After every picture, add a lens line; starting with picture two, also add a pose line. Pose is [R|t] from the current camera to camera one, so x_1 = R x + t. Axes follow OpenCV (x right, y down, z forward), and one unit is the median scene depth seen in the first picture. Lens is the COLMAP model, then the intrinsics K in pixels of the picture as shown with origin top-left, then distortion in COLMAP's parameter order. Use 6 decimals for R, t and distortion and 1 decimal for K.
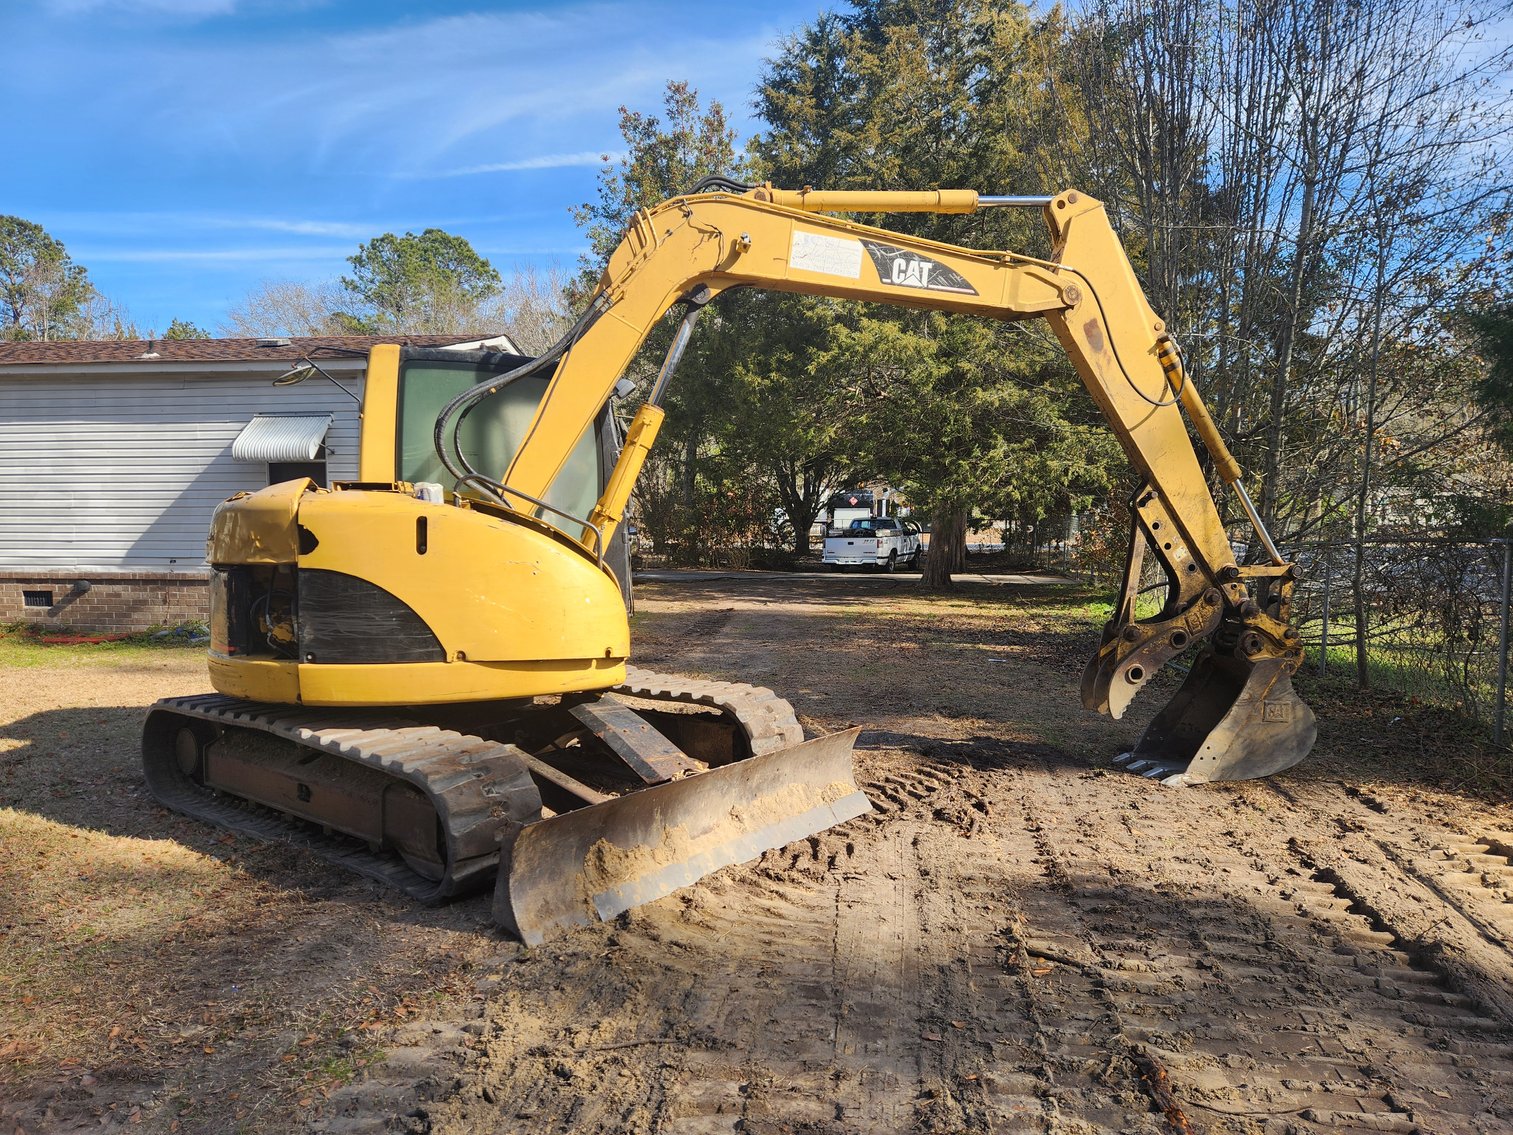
lens RADIAL K [[1014.4, 0, 757.6], [0, 1014.4, 571.6], [0, 0, 1]] dist [0.051173, -0.022211]
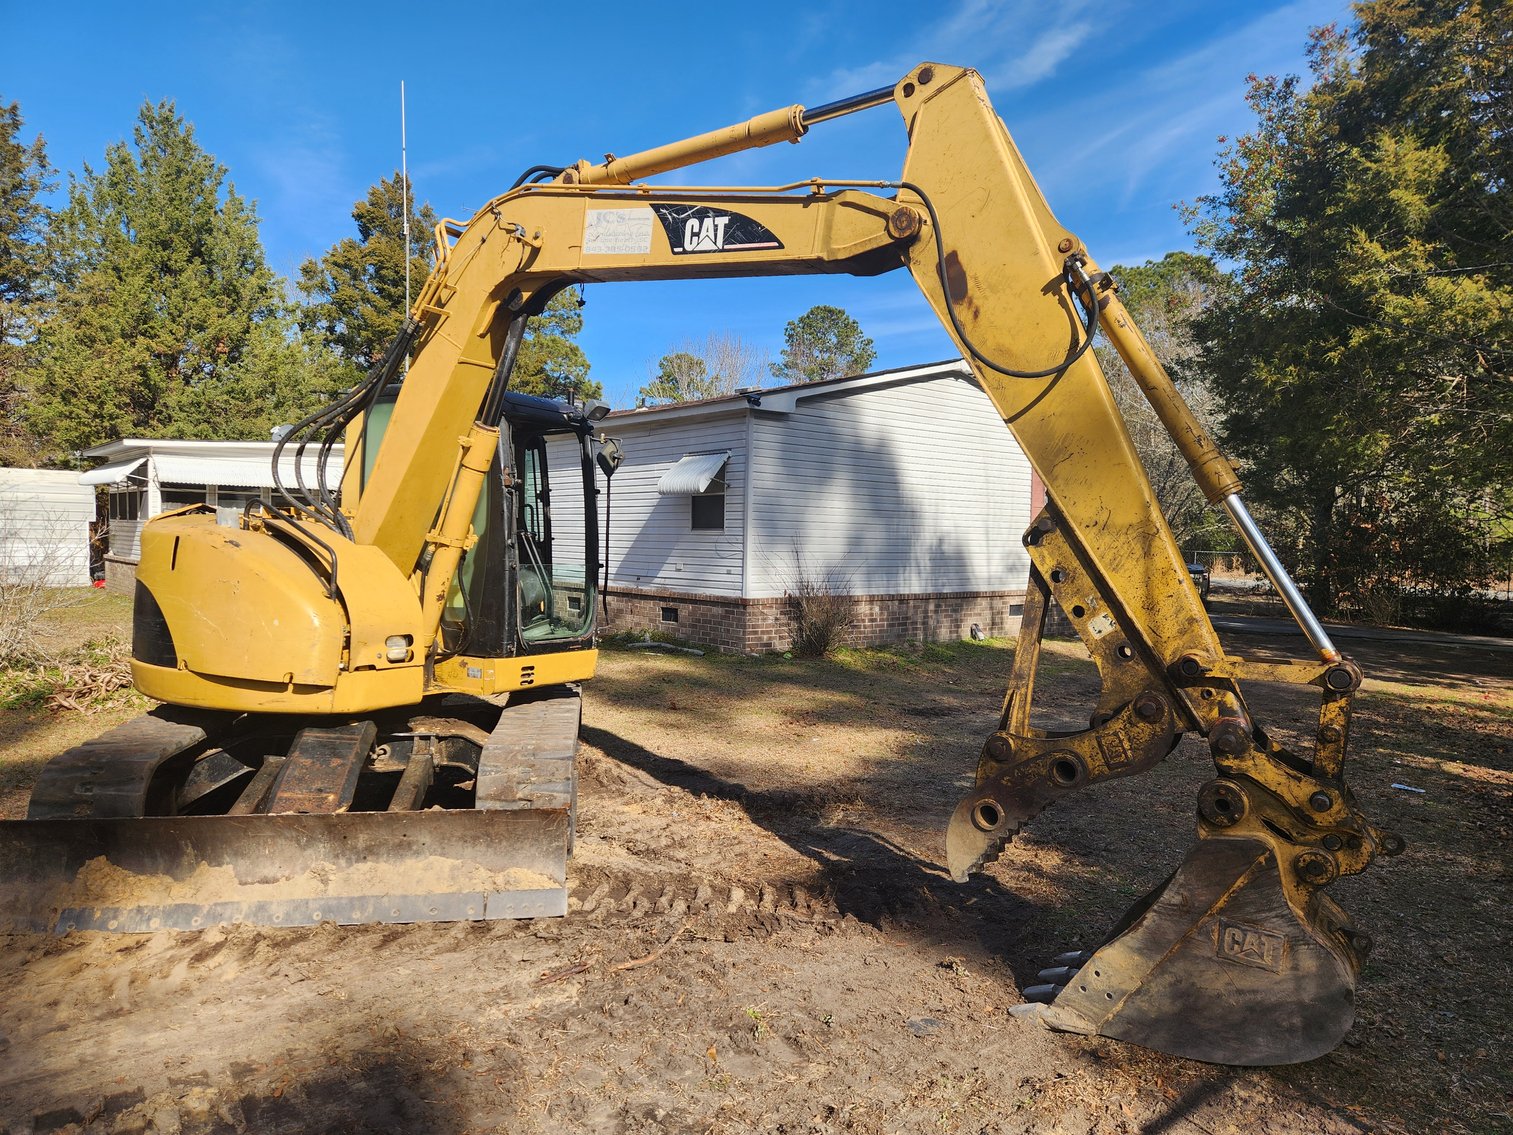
lens RADIAL K [[1014.4, 0, 755.7], [0, 1014.4, 570.8], [0, 0, 1]] dist [0.051173, -0.022211]
pose [[0.738119, 0.037371, -0.673635, 0.668263], [-0.059732, 0.998164, -0.010074, -0.031967], [0.672021, 0.047674, 0.738996, 0.443072]]
